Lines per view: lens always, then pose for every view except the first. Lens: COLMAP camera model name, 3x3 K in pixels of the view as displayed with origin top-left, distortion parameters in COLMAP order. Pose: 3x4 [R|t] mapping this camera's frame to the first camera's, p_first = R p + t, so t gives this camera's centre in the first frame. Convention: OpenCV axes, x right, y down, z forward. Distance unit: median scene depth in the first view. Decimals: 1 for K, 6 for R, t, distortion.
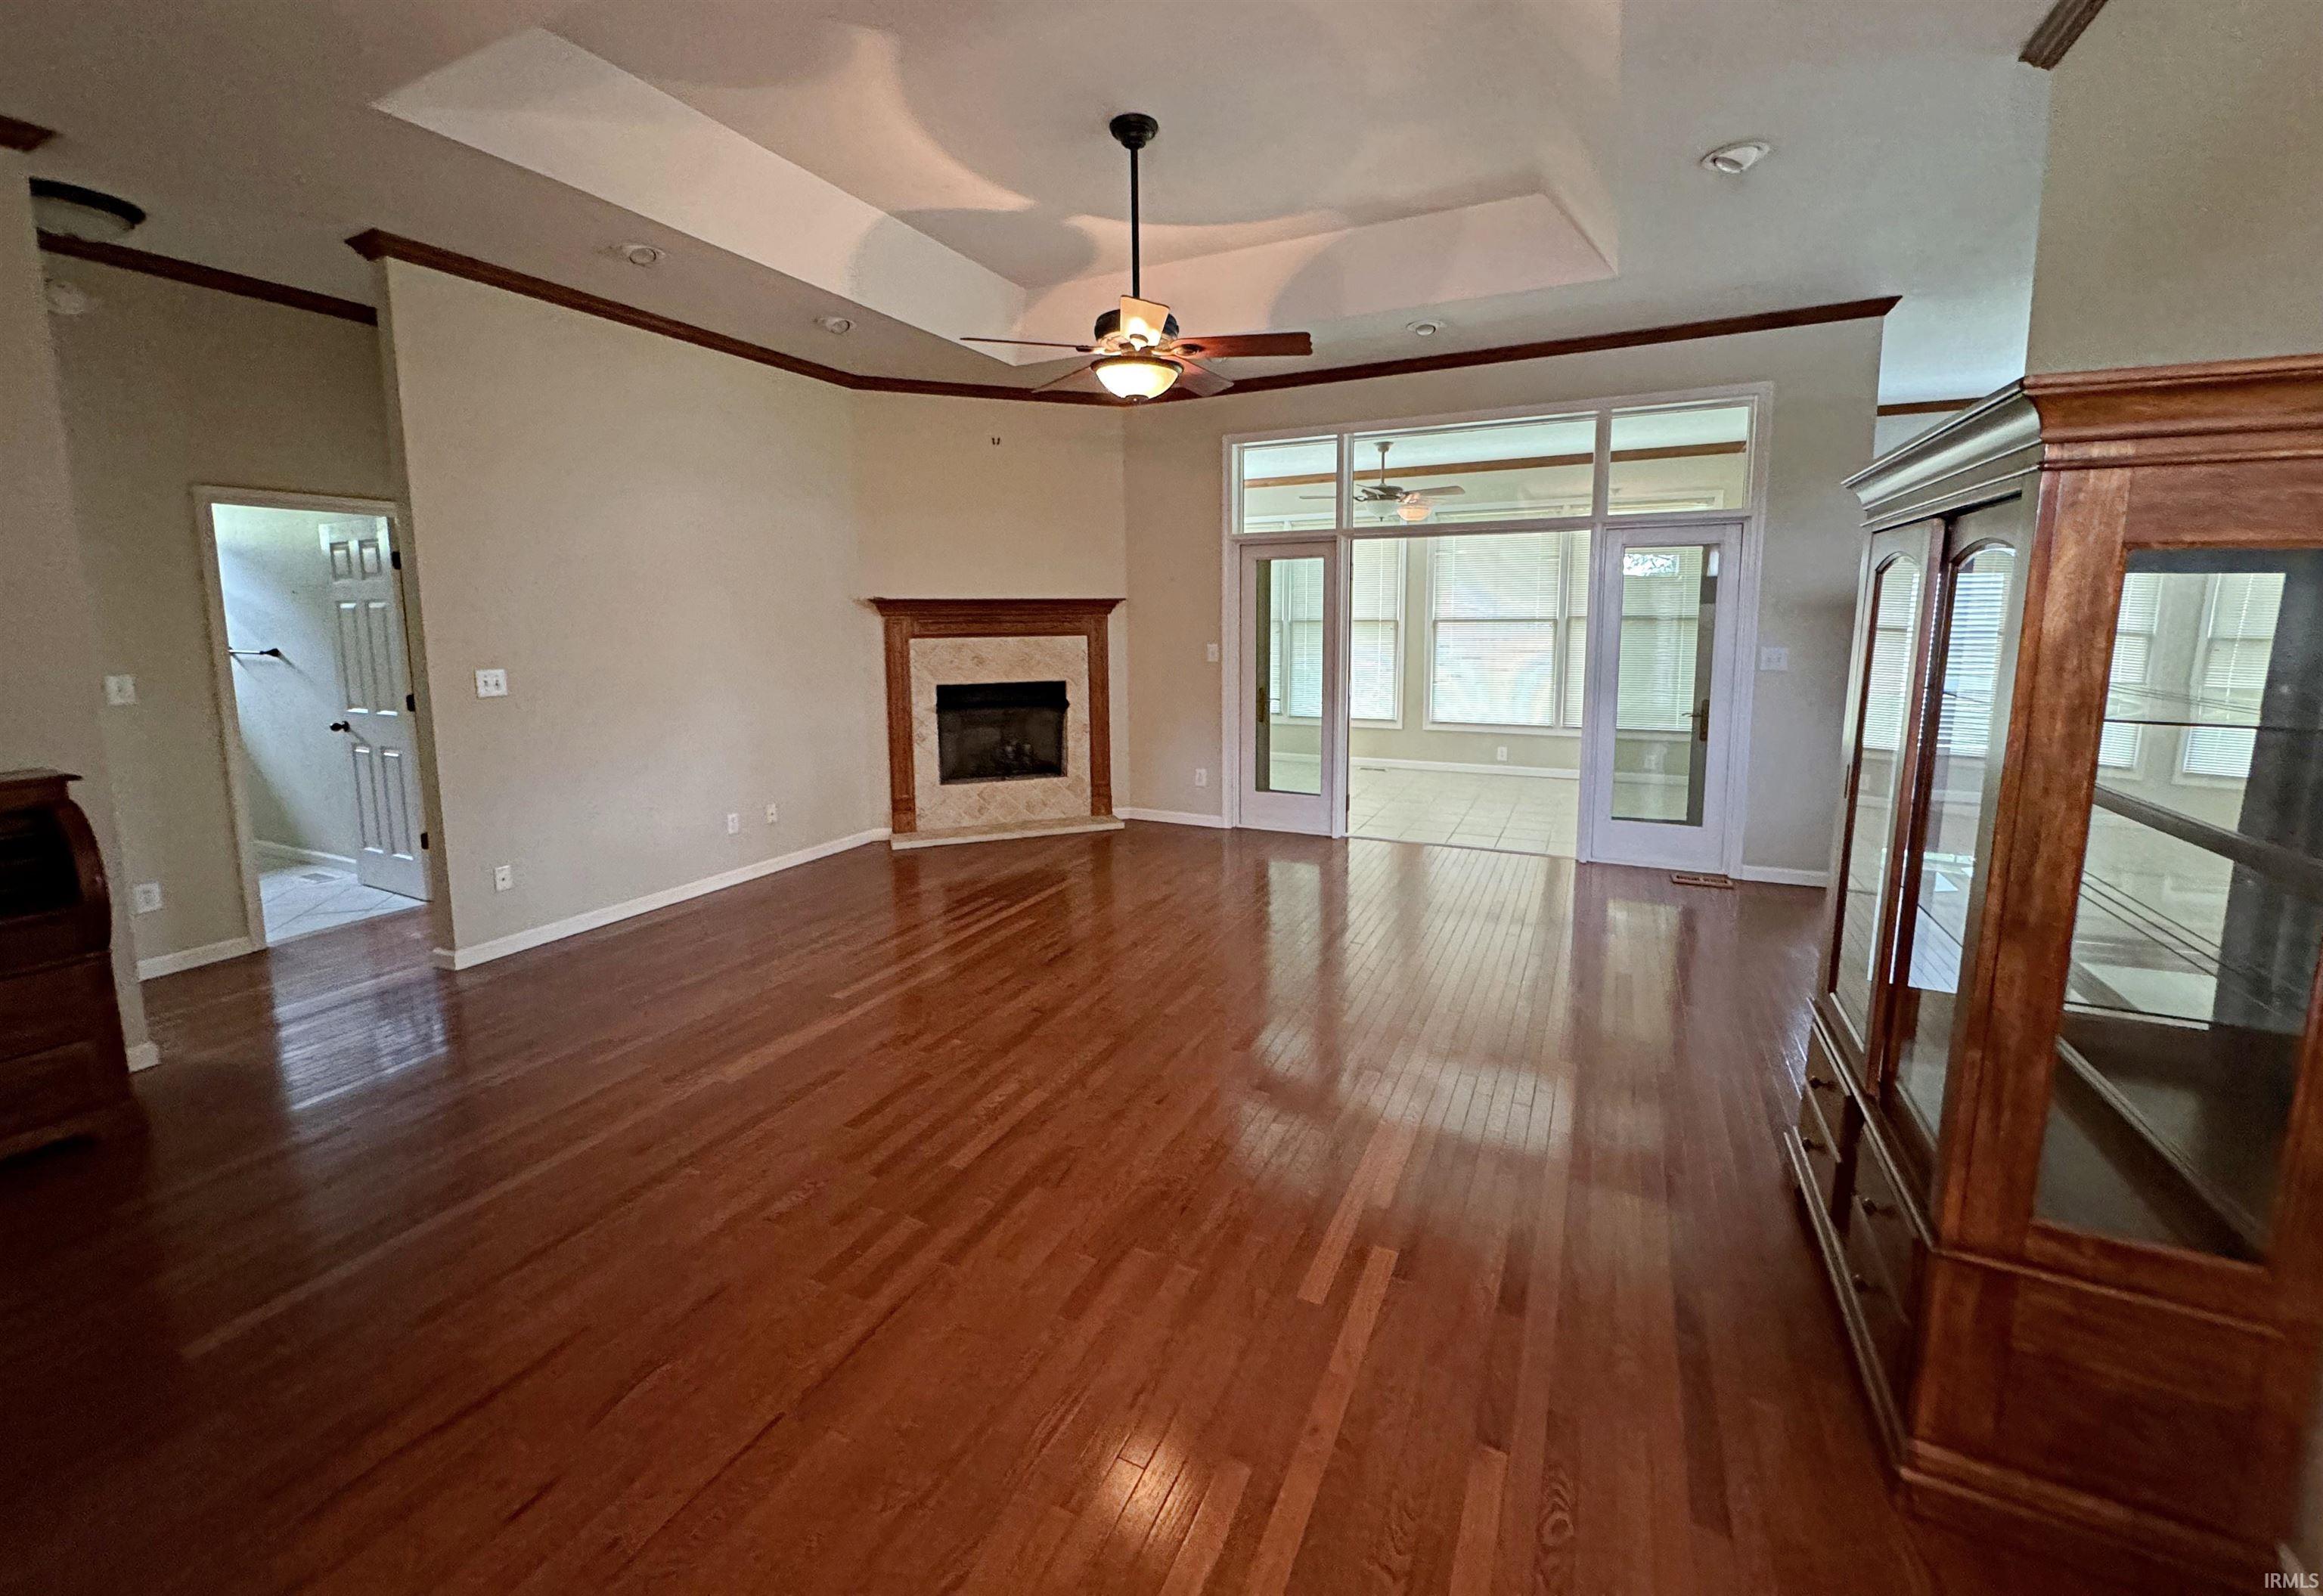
lens RADIAL K [[914.8, 0, 1162.0], [0, 914.8, 729.7], [0, 0, 1]] dist [0.000526, 0.000014]
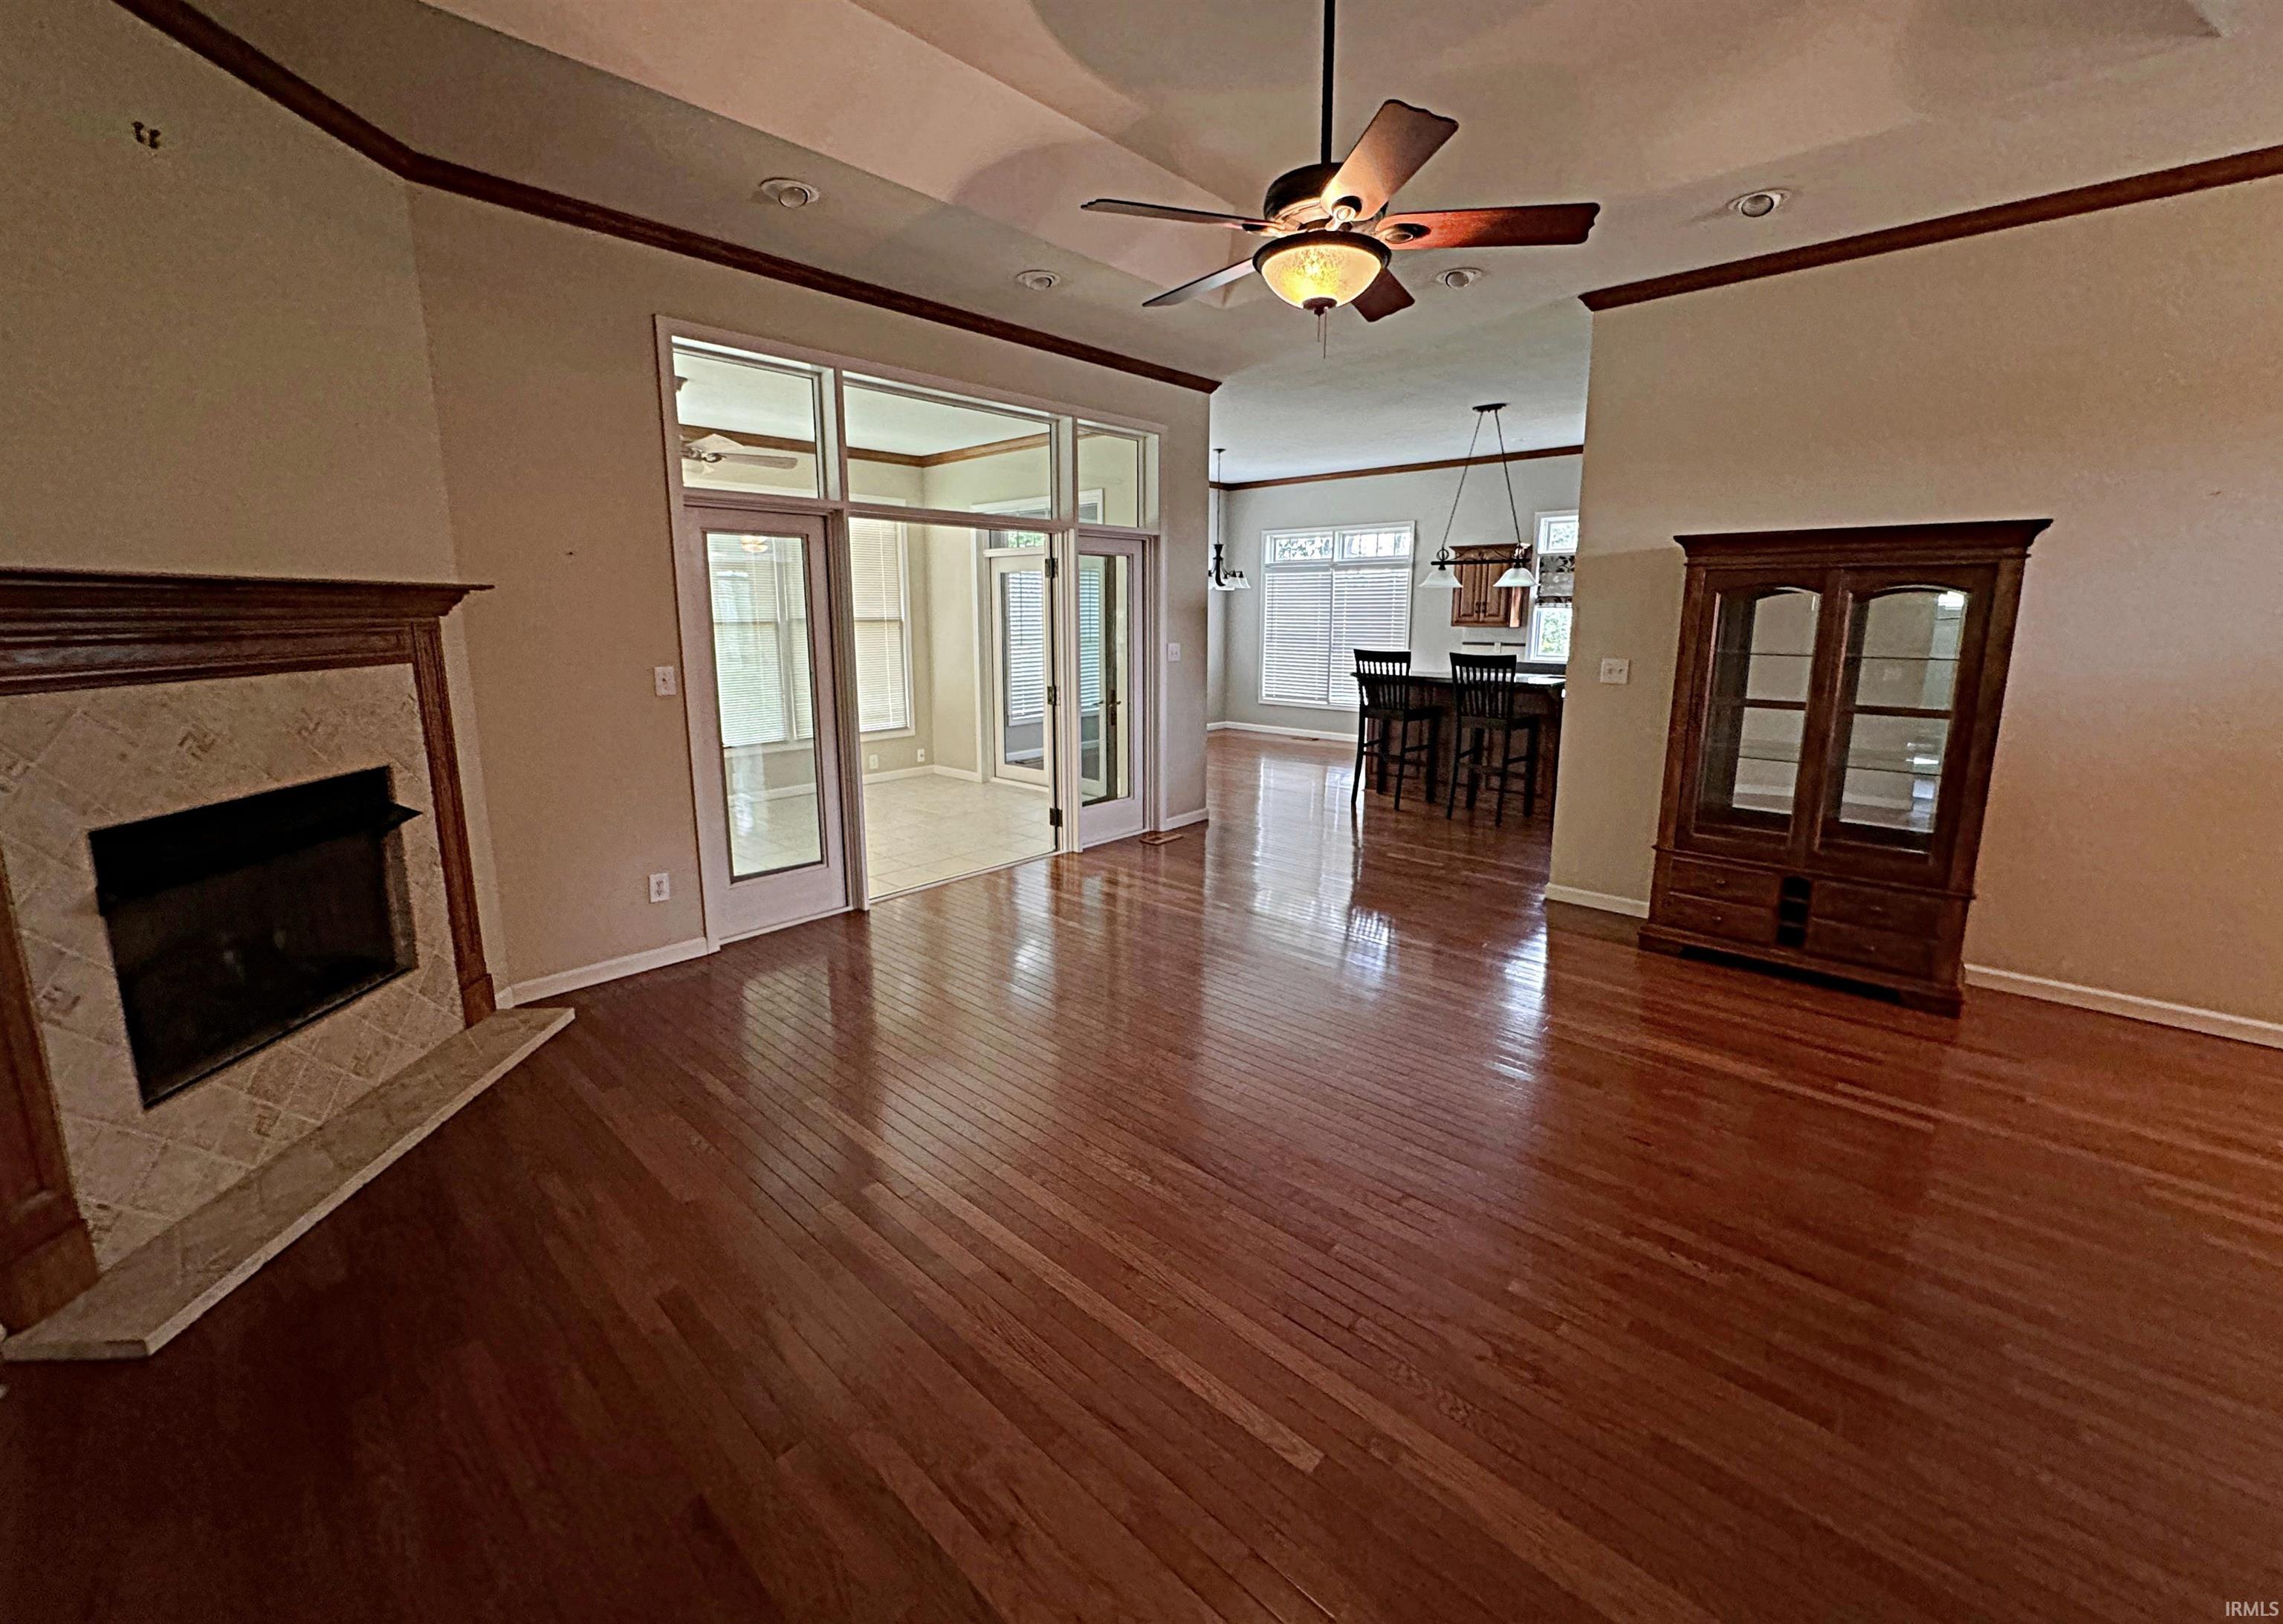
lens RADIAL K [[927.6, 0, 1120.6], [0, 927.6, 765.7], [0, 0, 1]] dist [0.001011, 0.000204]
pose [[0.295111, -0.152292, 0.943248, -0.447575], [0.120357, 0.985277, 0.121422, -0.067423], [-0.947852, 0.077694, 0.309095, 0.534820]]
